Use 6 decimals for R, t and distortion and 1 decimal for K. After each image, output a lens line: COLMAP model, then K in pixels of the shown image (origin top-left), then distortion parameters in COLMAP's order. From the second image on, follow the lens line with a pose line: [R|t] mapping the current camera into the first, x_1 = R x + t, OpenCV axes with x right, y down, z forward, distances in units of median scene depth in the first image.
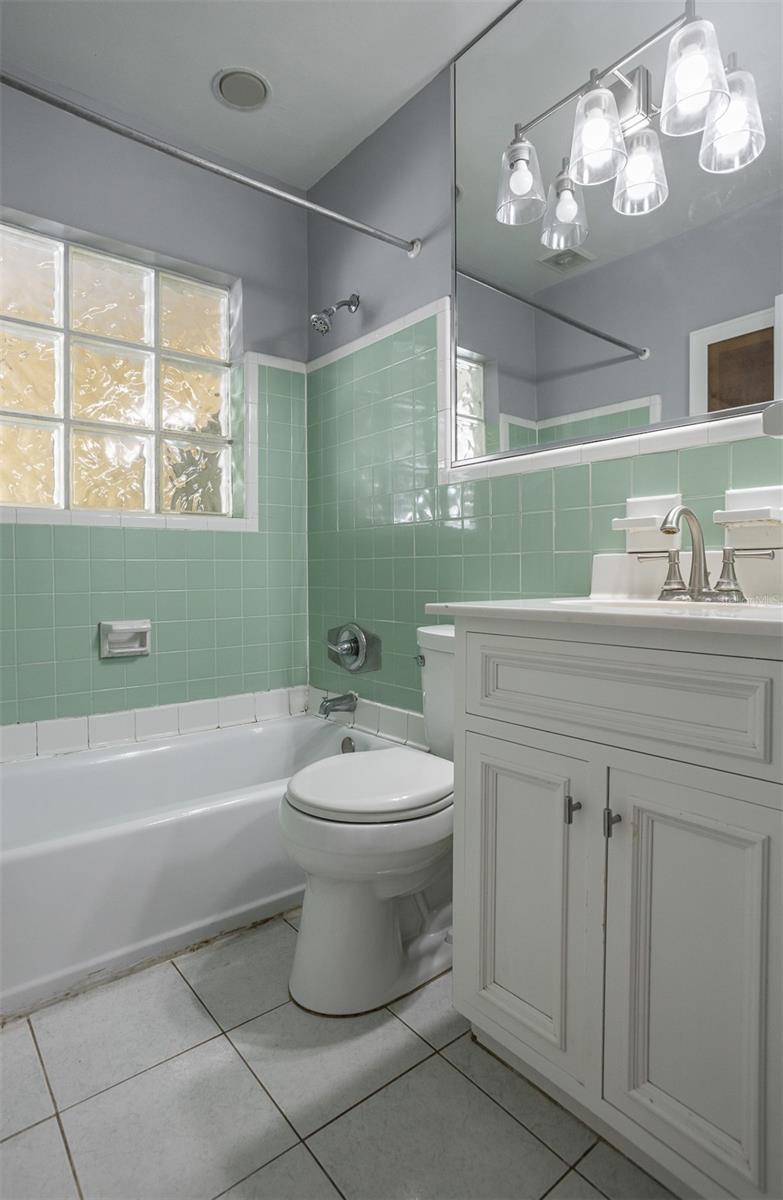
lens RADIAL K [[618.9, 0, 393.7], [0, 618.9, 580.6], [0, 0, 1]] dist [-0.058149, 0.040868]
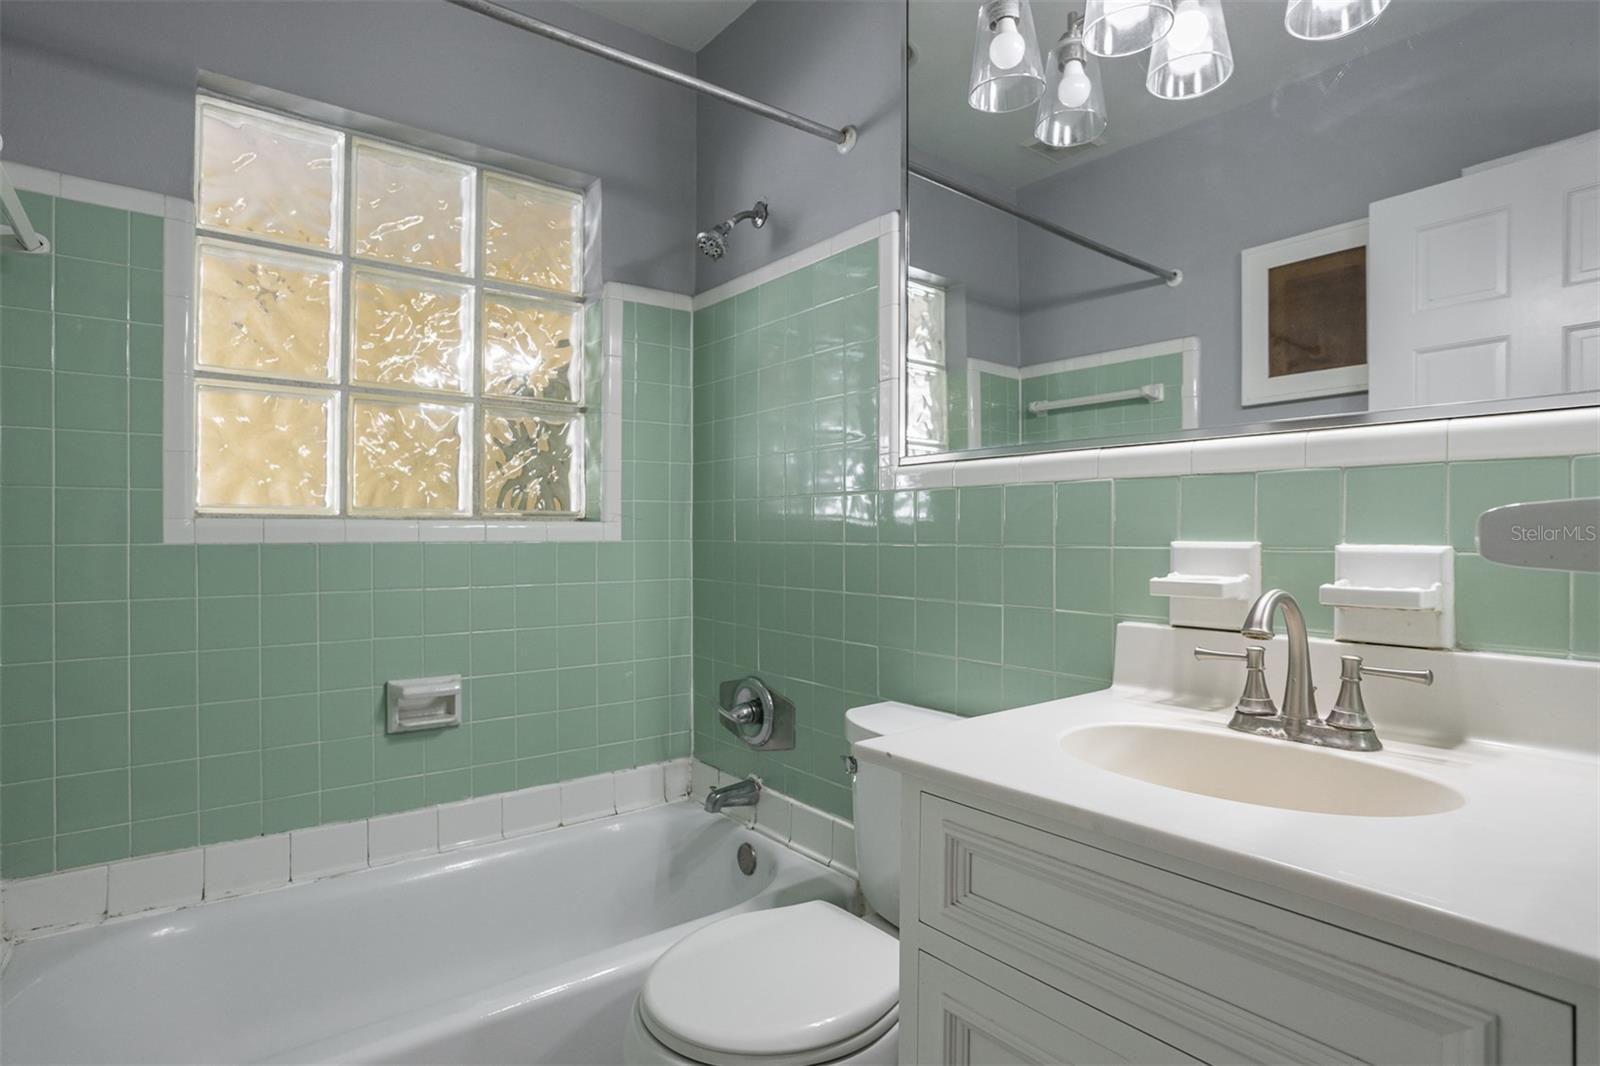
lens RADIAL K [[808.1, 0, 808.3], [0, 808.1, 528.6], [0, 0, 1]] dist [-0.058582, 0.036563]
pose [[0.999805, 0.006636, -0.018623, 0.009361], [-0.006890, 0.999884, -0.013605, -0.088614], [0.018530, 0.013731, 0.999734, 0.101692]]
